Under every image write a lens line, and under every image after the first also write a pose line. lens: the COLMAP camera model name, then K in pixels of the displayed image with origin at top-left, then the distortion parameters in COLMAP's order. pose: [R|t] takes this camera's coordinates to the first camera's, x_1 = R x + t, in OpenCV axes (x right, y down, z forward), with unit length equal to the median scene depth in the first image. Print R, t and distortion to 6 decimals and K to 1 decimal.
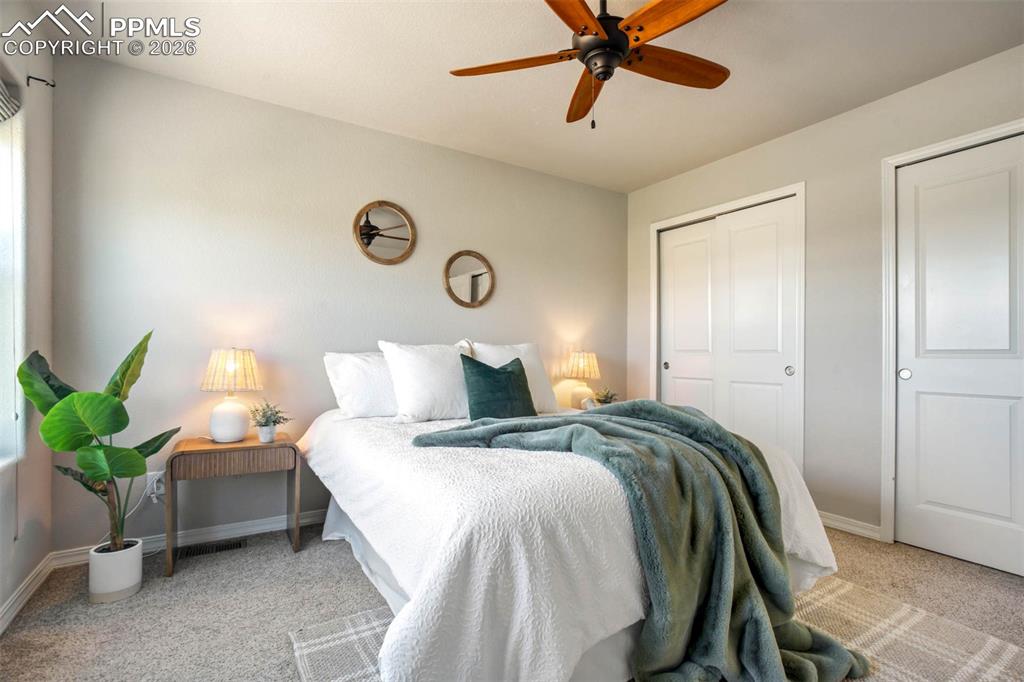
lens RADIAL K [[474.8, 0, 521.3], [0, 474.8, 345.6], [0, 0, 1]] dist [-0.038757, 0.020304]
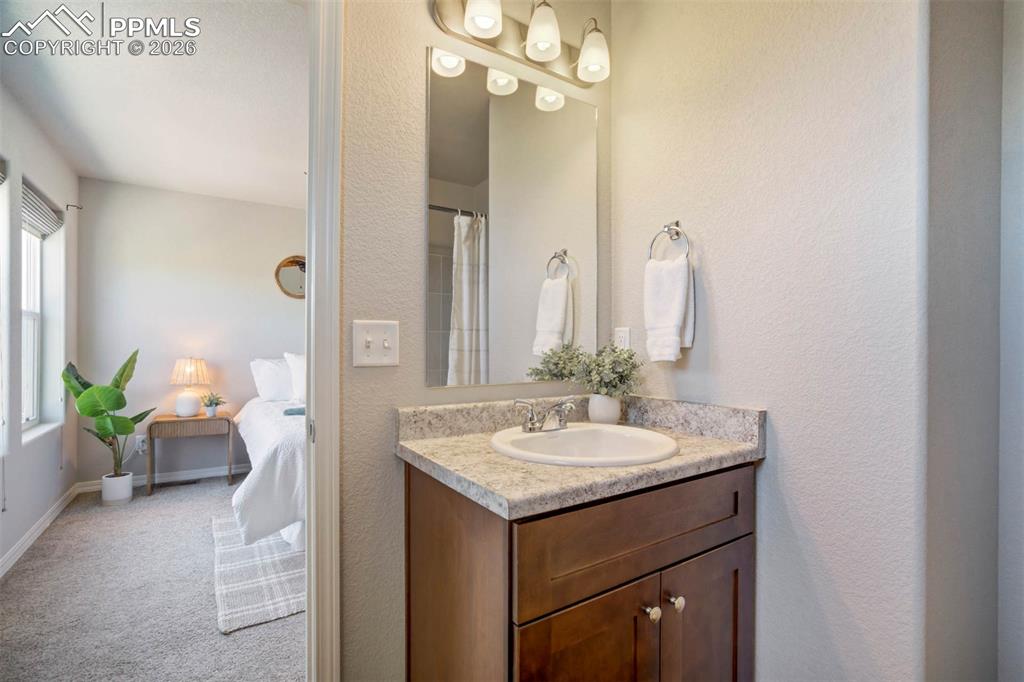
lens RADIAL K [[480.6, 0, 523.5], [0, 480.6, 335.9], [0, 0, 1]] dist [-0.037937, 0.022233]
pose [[0.999975, -0.003378, 0.006215, 0.571775], [0.003395, 0.999991, -0.002685, -0.068482], [-0.006205, 0.002706, 0.999977, -0.695165]]
